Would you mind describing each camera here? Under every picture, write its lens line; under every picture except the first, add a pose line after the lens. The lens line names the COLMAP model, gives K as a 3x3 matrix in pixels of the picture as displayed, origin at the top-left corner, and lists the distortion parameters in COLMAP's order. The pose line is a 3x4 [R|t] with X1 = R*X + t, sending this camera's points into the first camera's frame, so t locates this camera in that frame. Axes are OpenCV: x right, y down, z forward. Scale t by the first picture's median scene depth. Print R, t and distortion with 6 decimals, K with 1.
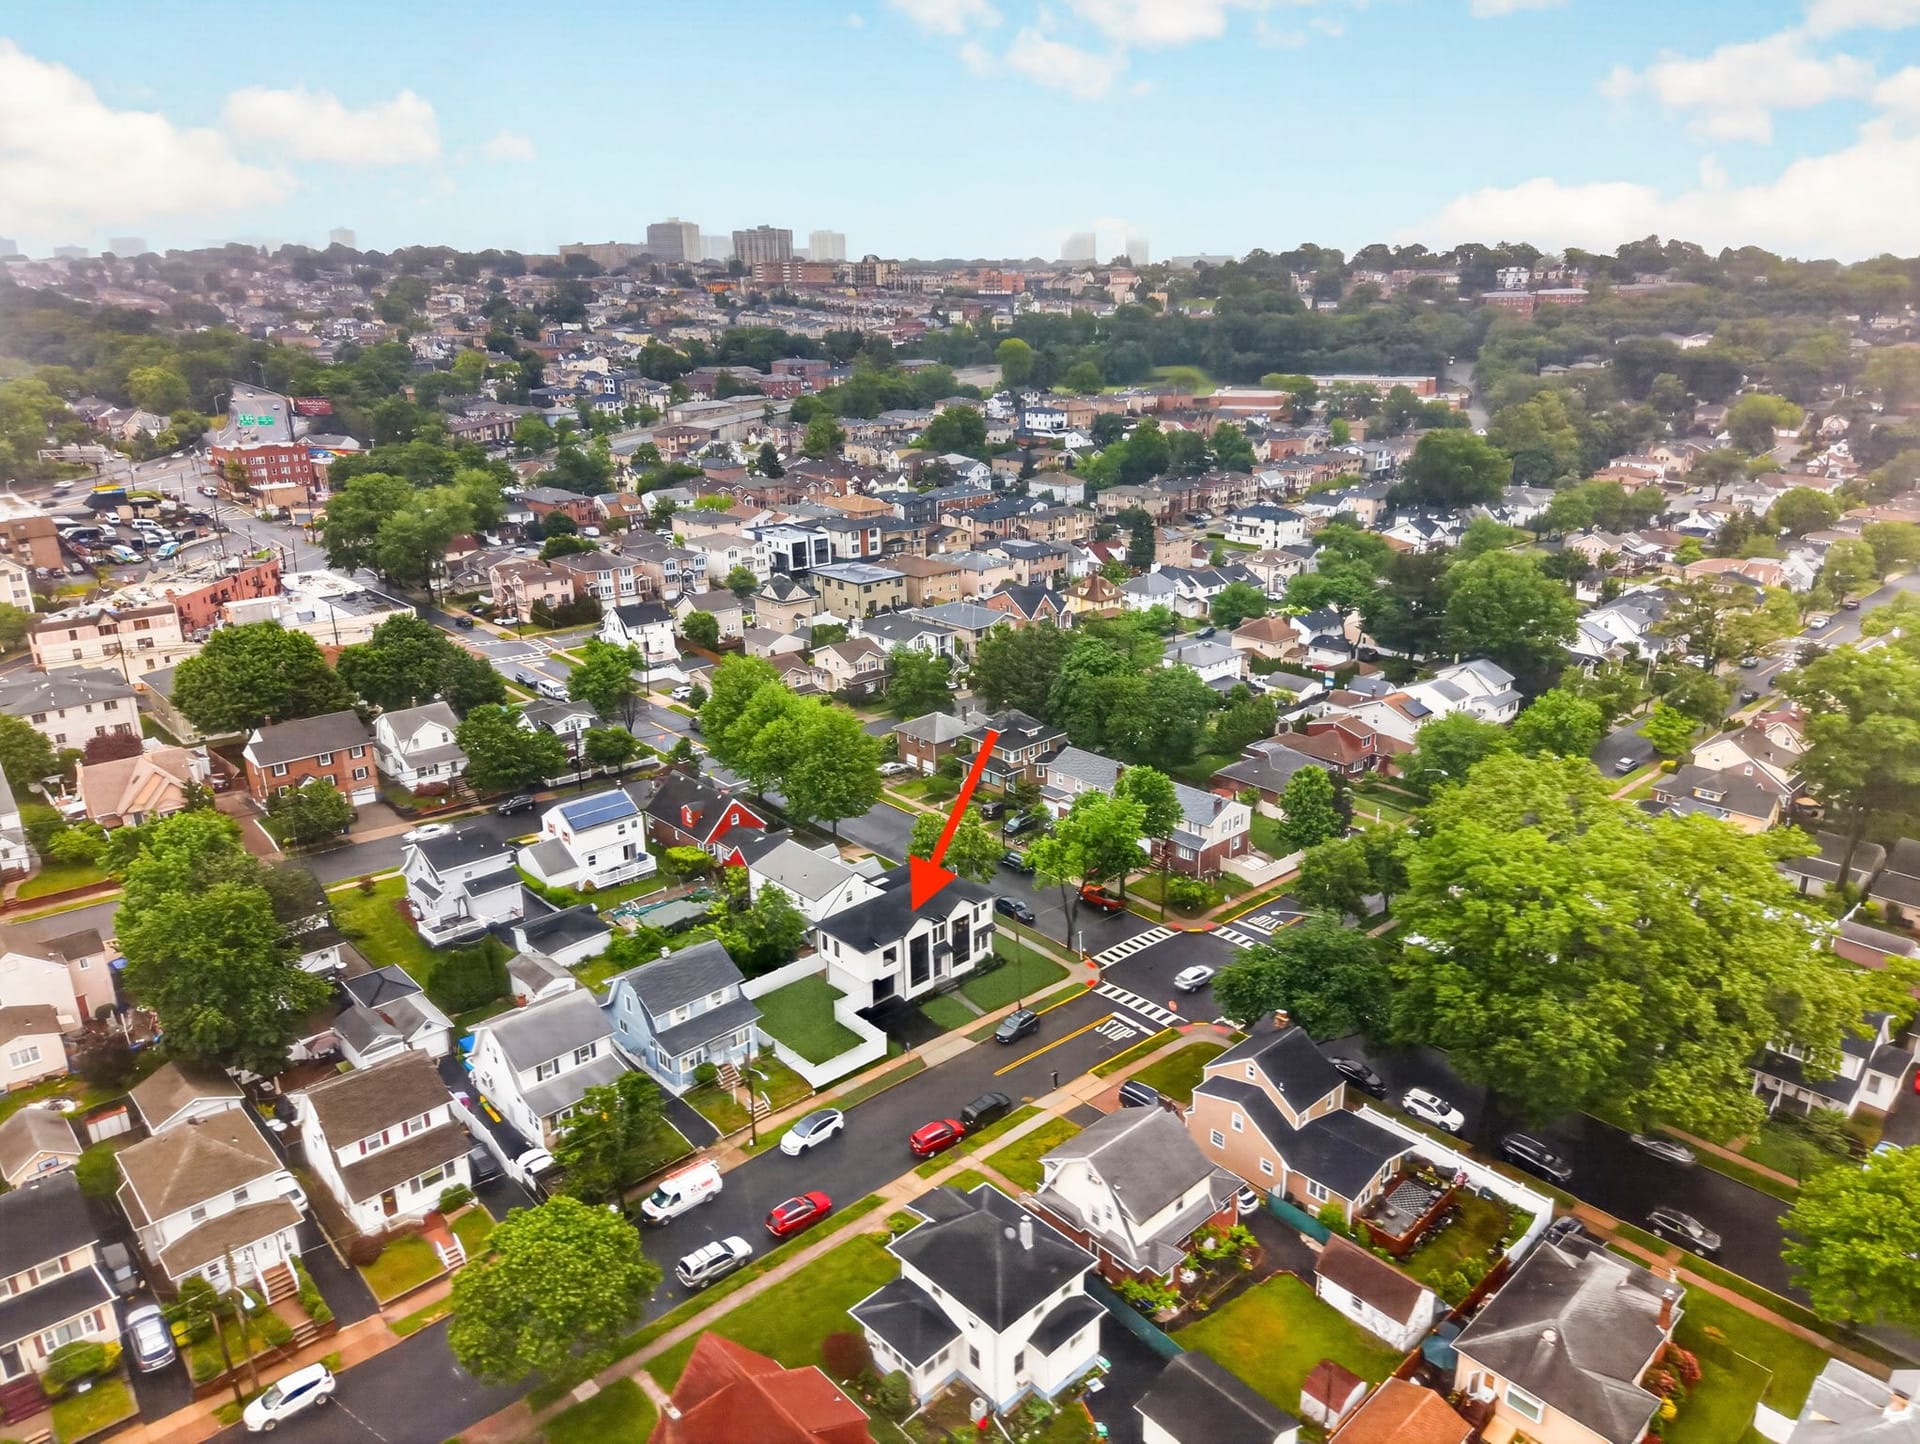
lens RADIAL K [[1398.7, 0, 960.0], [0, 1398.7, 722.0], [0, 0, 1]] dist [0.213118, -0.404777]
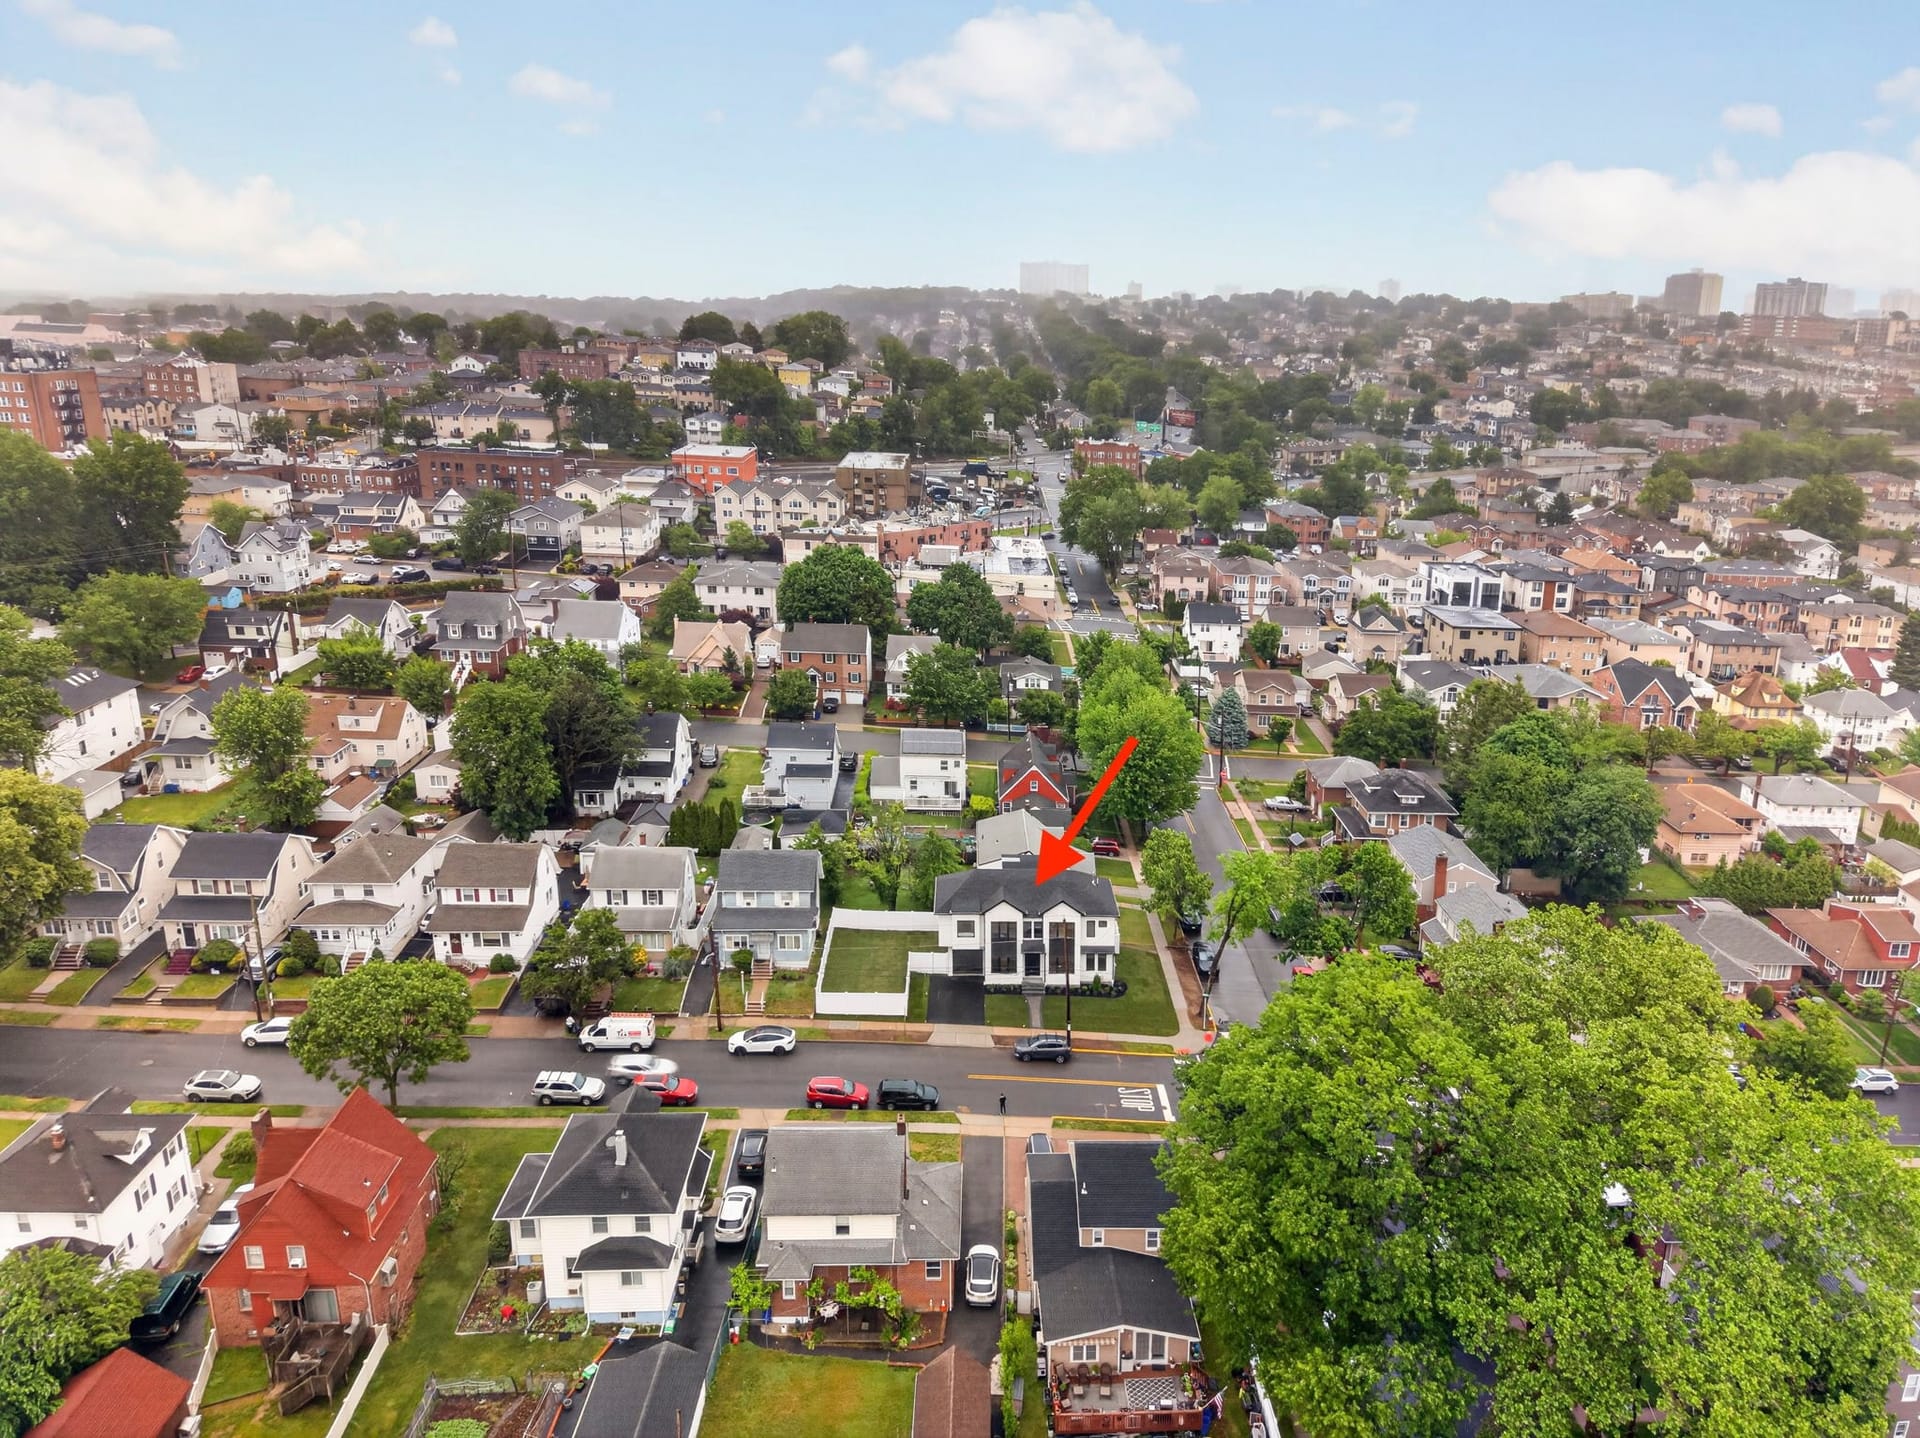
lens RADIAL K [[1386.8, 0, 958.9], [0, 1386.8, 673.0], [0, 0, 1]] dist [0.155824, -0.203517]
pose [[0.738117, 0.209069, -0.641462, 0.273364], [-0.253767, 0.966988, 0.023161, -0.011949], [0.625128, 0.145686, 0.766805, 0.128814]]
